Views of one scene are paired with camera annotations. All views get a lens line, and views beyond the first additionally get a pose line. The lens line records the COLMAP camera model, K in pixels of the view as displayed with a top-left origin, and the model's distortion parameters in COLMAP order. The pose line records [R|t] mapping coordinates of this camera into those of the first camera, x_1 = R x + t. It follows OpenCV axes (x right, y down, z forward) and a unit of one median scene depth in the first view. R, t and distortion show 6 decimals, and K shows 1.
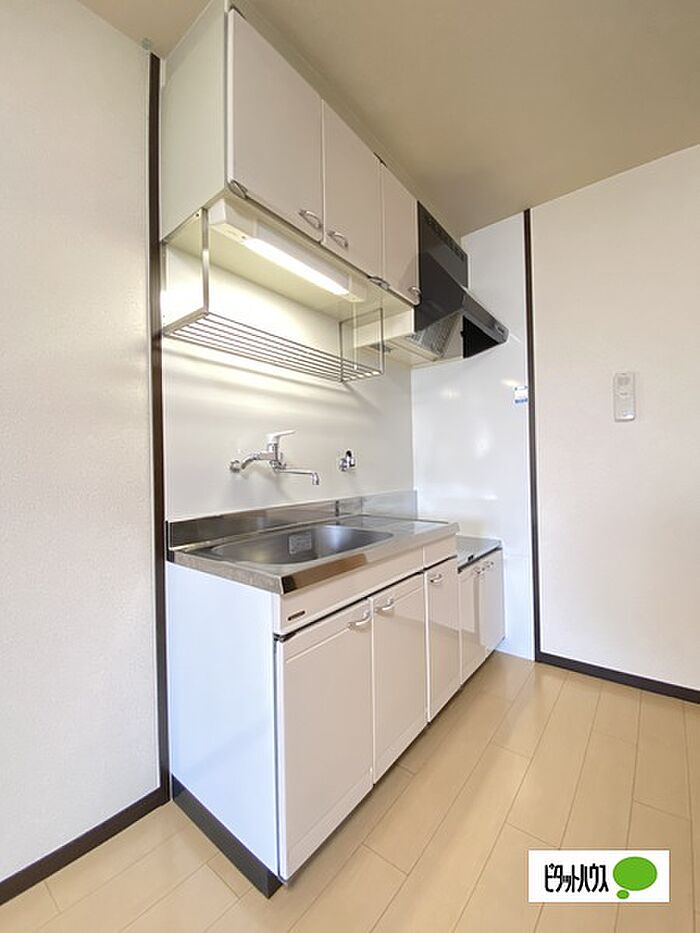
lens RADIAL K [[386.5, 0, 355.4], [0, 386.5, 462.8], [0, 0, 1]] dist [-0.010599, -0.001550]
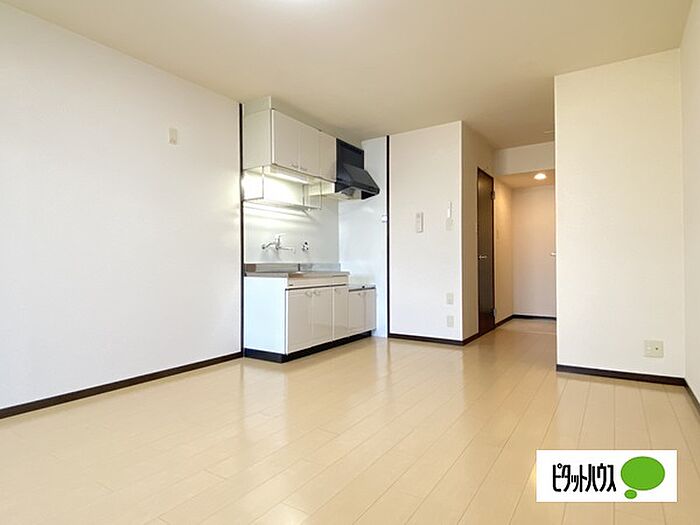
lens RADIAL K [[405.8, 0, 351.8], [0, 405.8, 264.5], [0, 0, 1]] dist [0.007994, 0.000247]
pose [[0.995411, 0.016864, 0.094189, 0.030063], [-0.017947, 0.999782, 0.010668, 0.074857], [-0.093989, -0.012309, 0.995497, -1.517780]]
